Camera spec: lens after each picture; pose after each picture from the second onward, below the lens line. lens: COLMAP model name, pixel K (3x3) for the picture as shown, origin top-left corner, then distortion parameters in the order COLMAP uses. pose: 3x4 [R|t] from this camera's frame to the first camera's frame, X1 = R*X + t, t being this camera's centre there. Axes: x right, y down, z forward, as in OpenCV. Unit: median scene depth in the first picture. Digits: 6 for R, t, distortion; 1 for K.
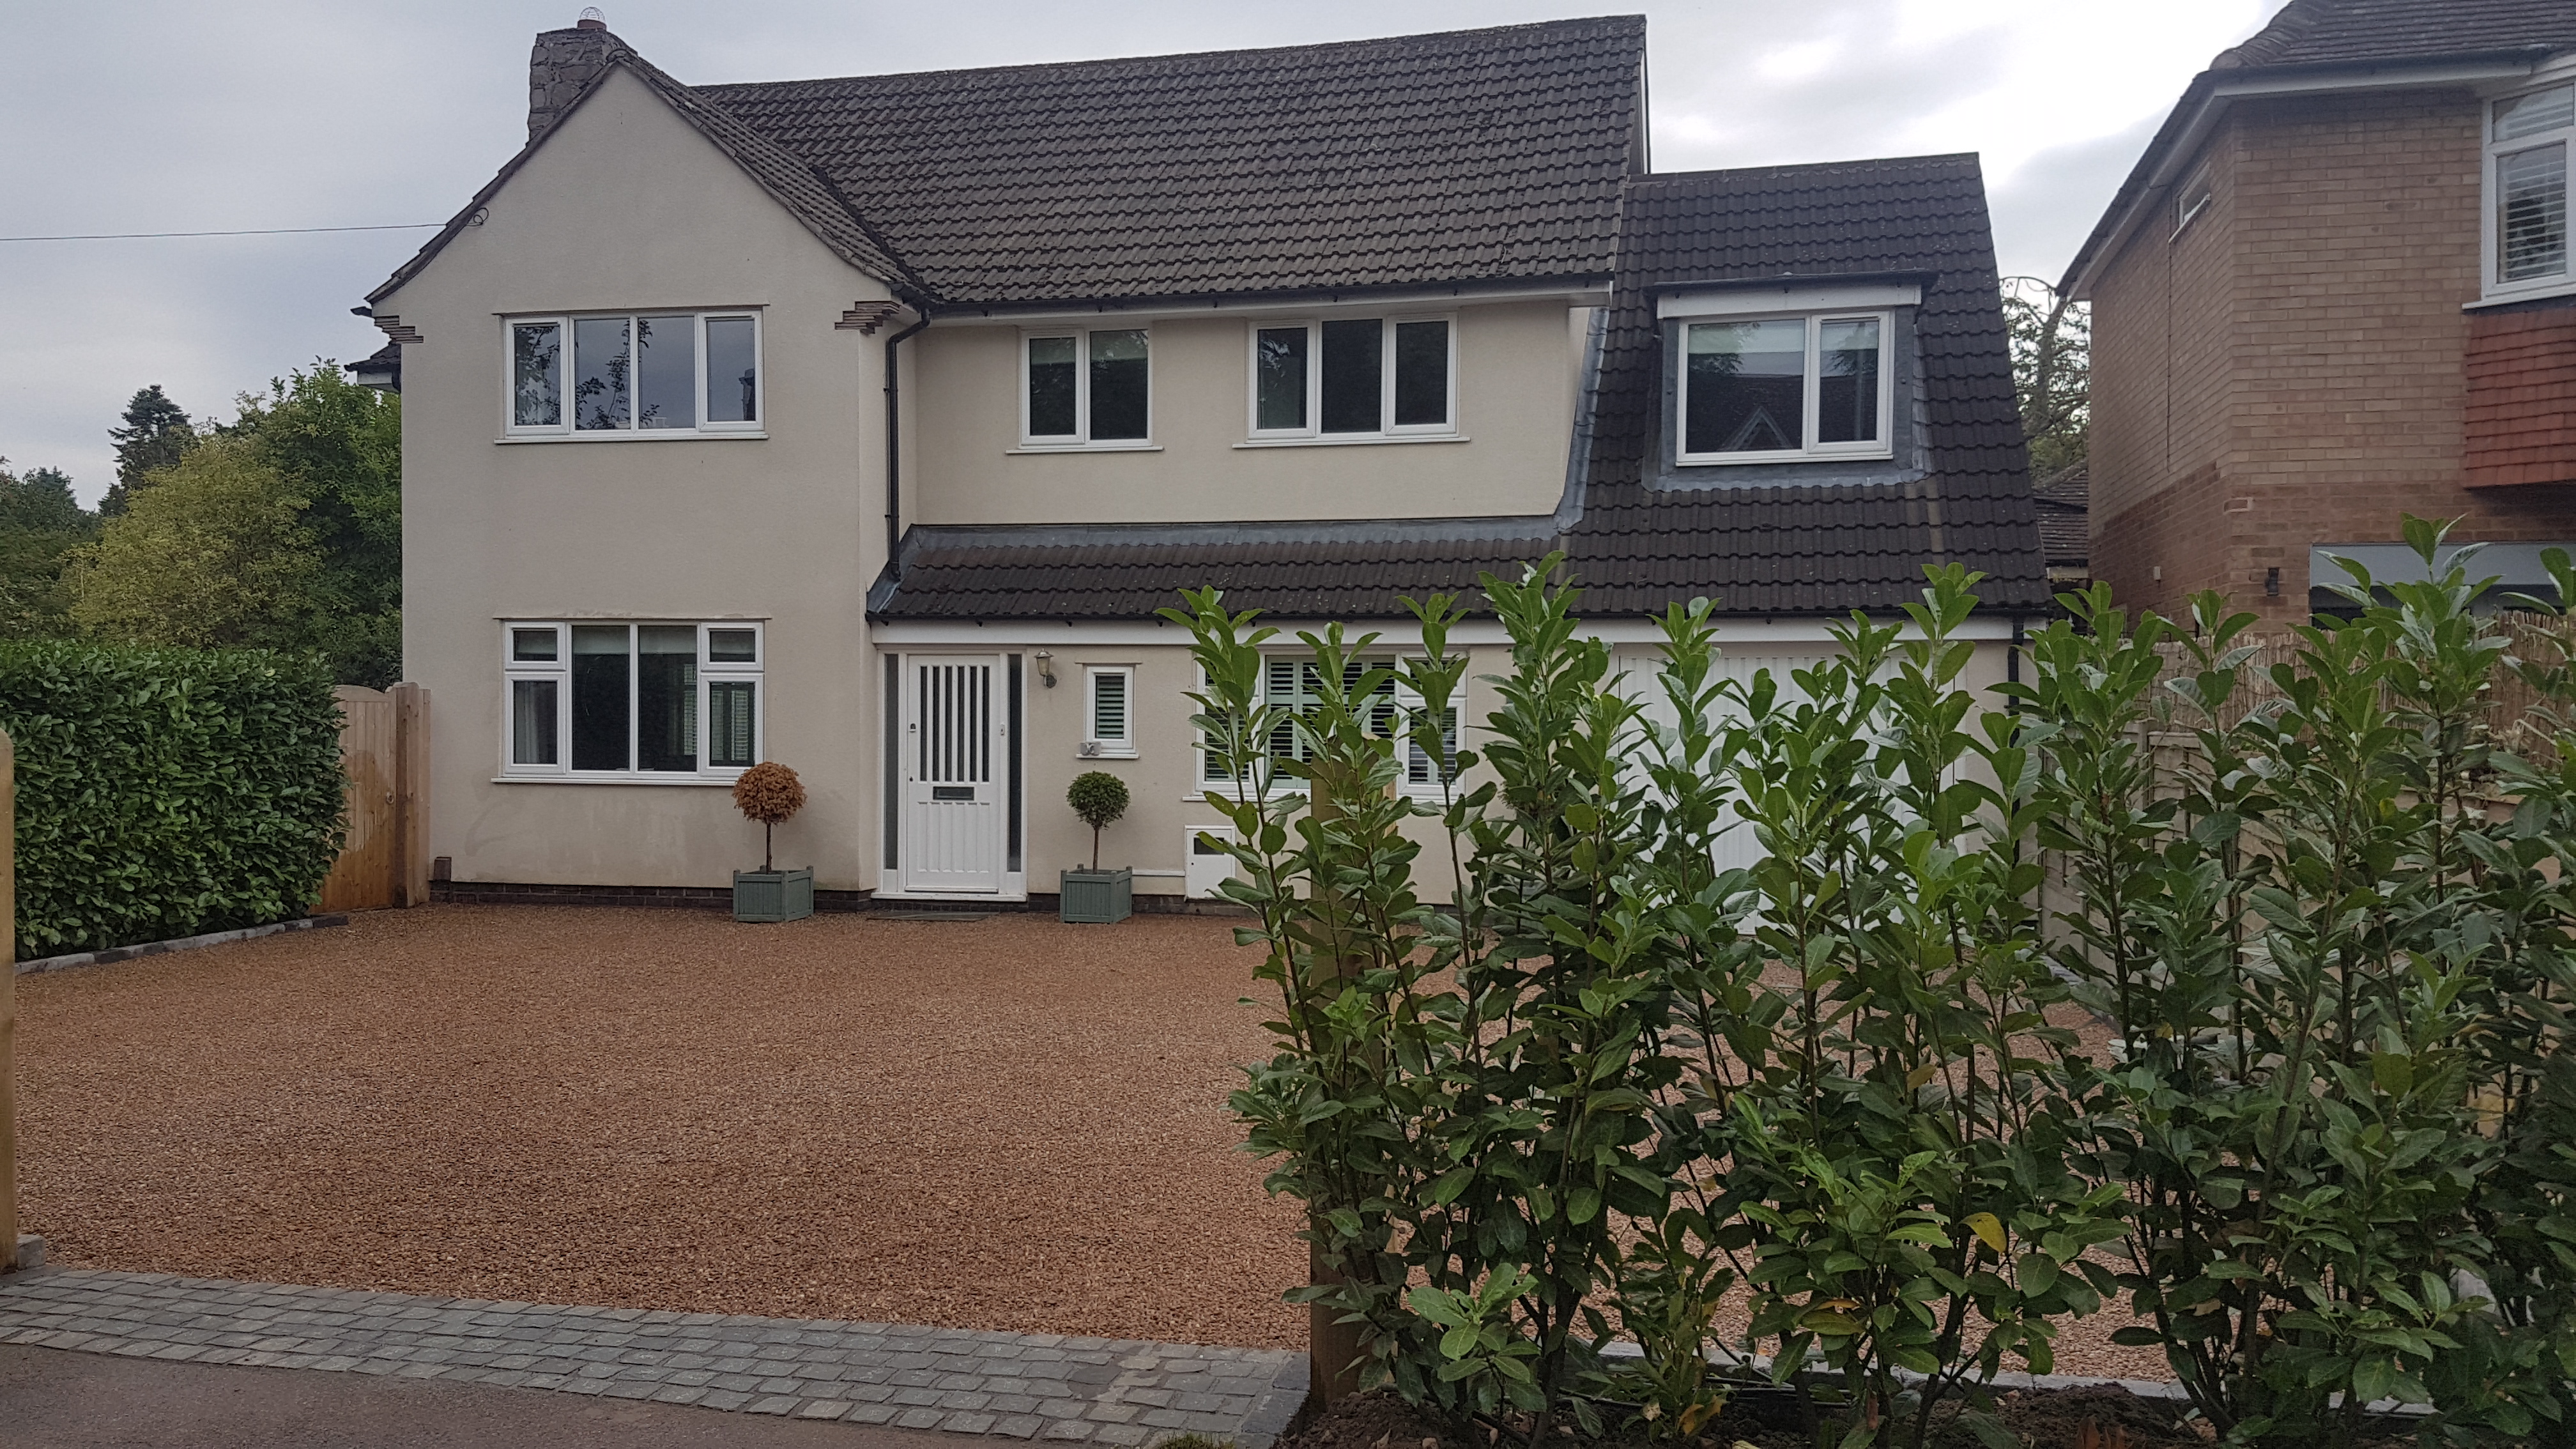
lens RADIAL K [[1979.6, 0, 1269.9], [0, 1979.6, 725.1], [0, 0, 1]] dist [0.146200, -0.217357]
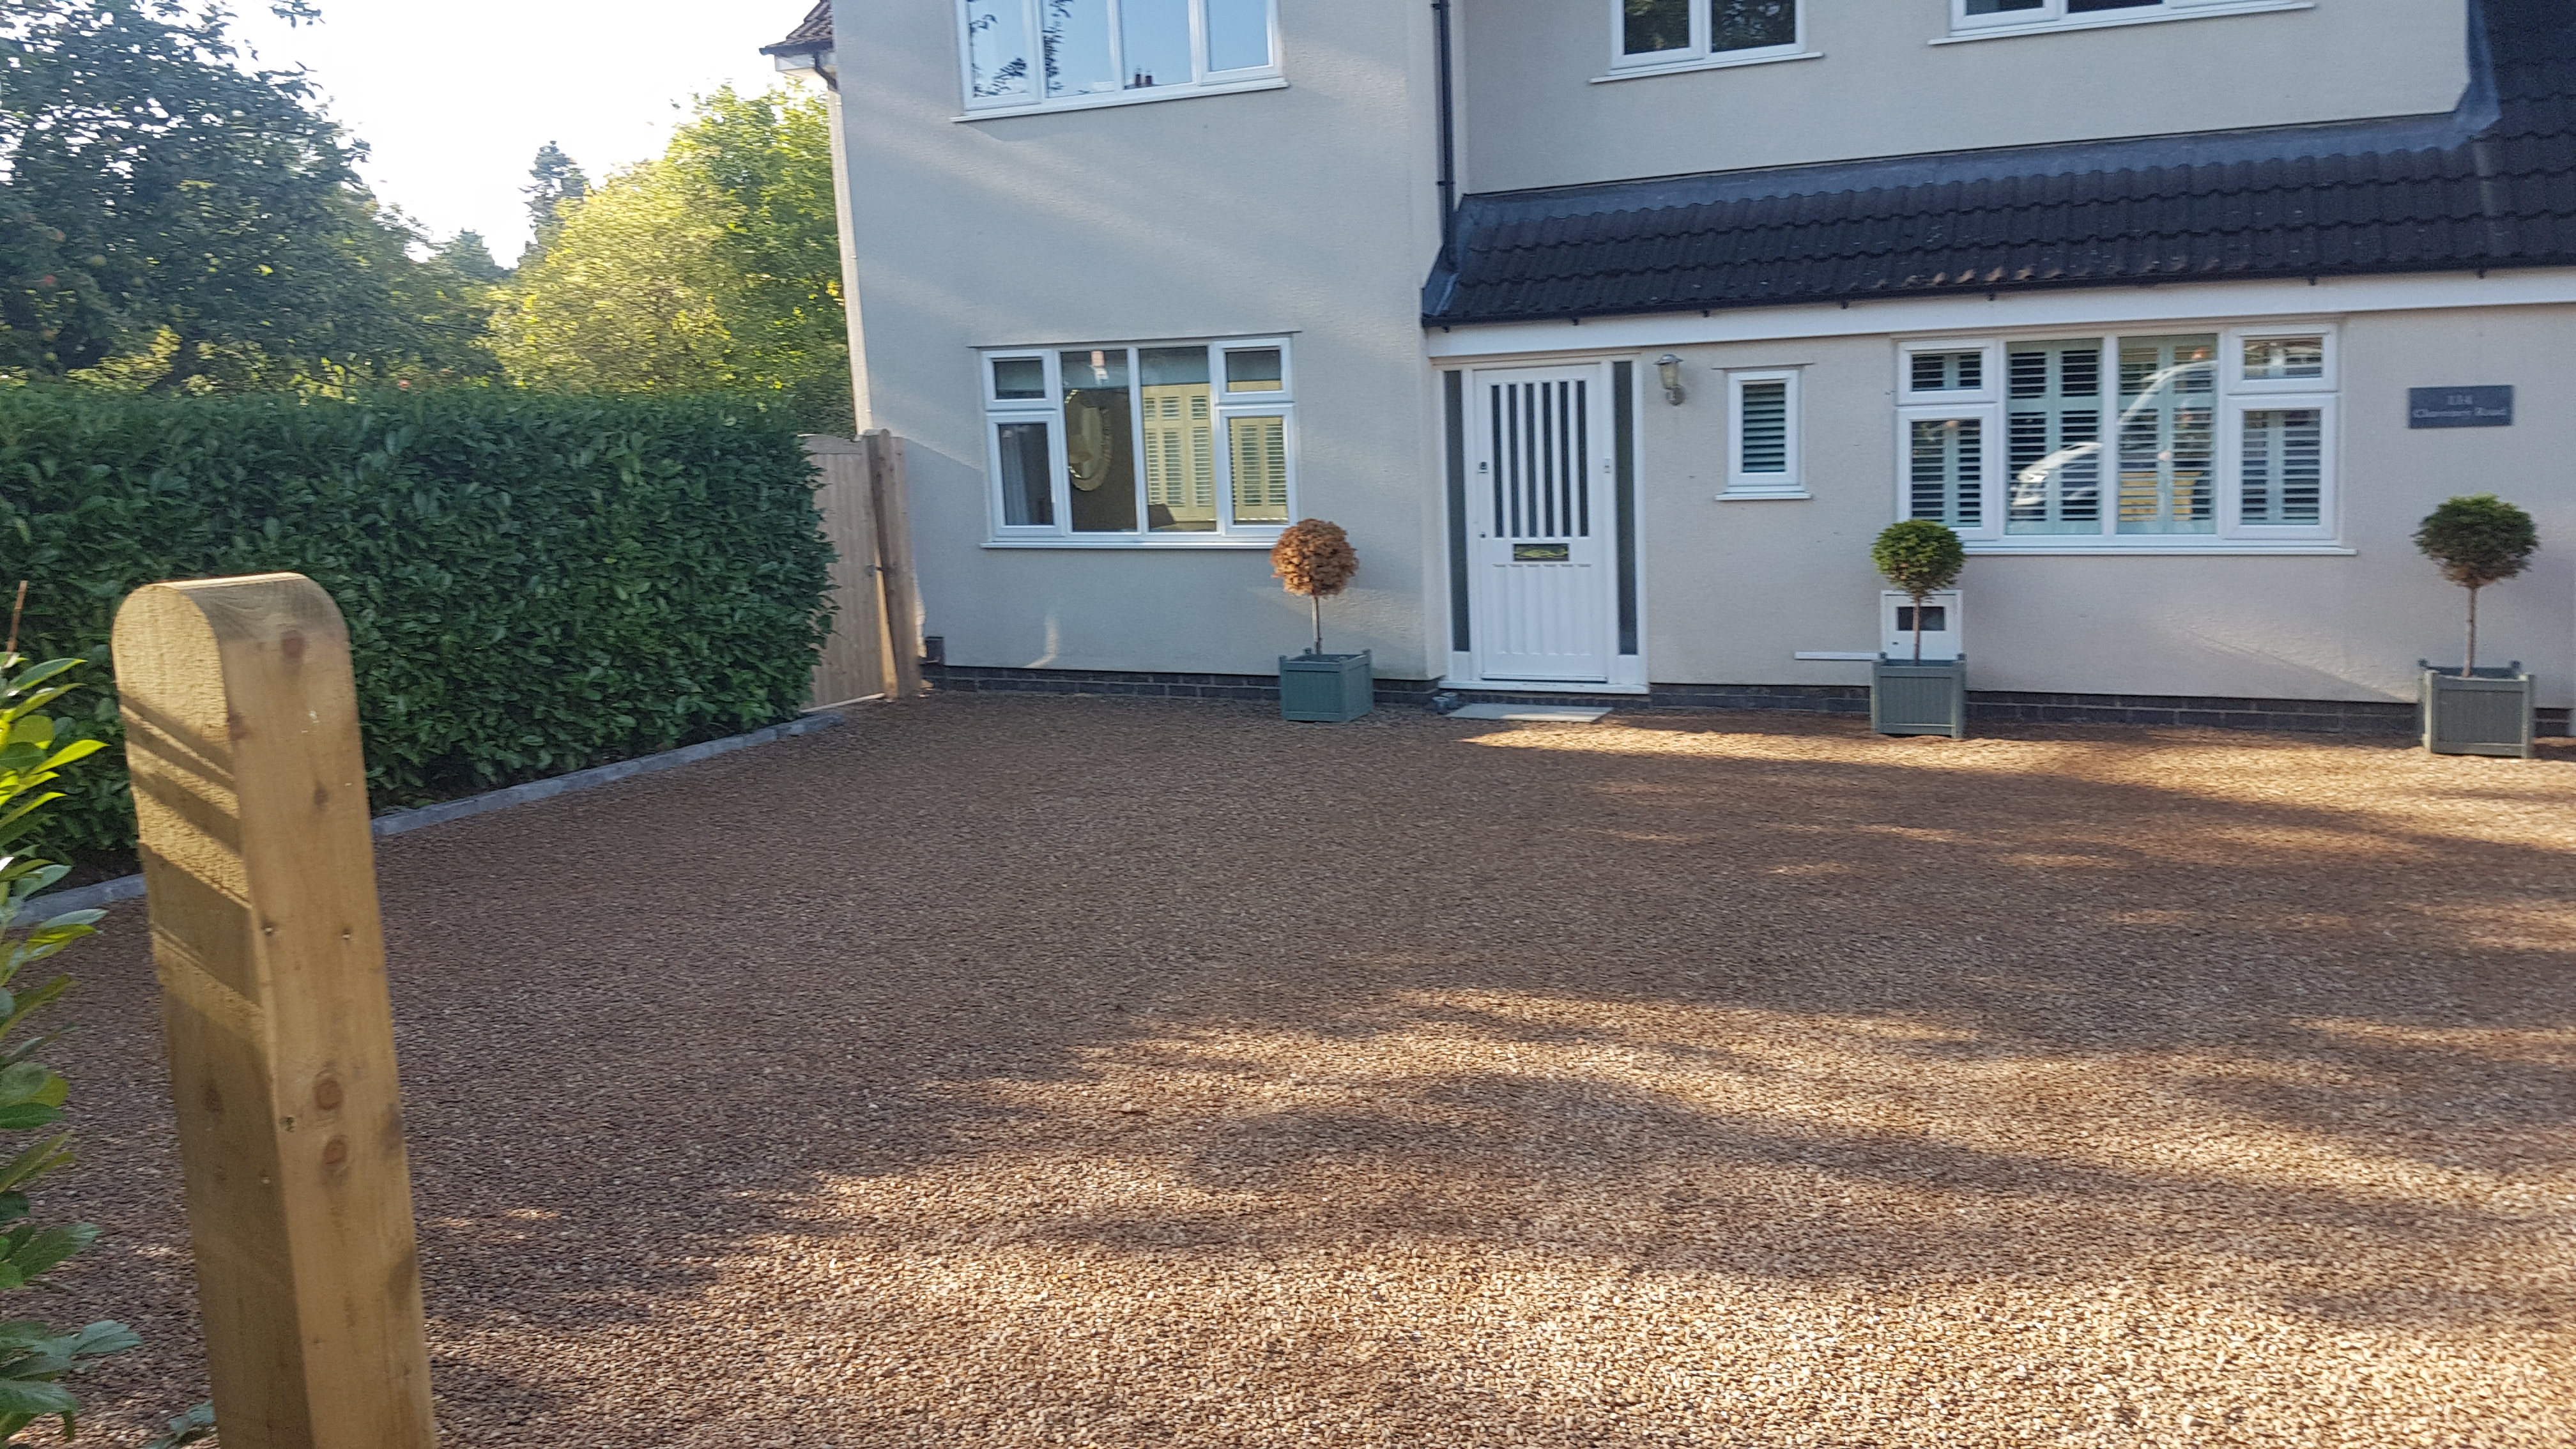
lens RADIAL K [[1979.6, 0, 1240.3], [0, 1979.6, 818.9], [0, 0, 1]] dist [0.146200, -0.217357]
pose [[0.980708, 0.003445, -0.195447, -0.137383], [0.031871, 0.983648, 0.177261, -0.005055], [0.192861, -0.180070, 0.964562, 0.238908]]
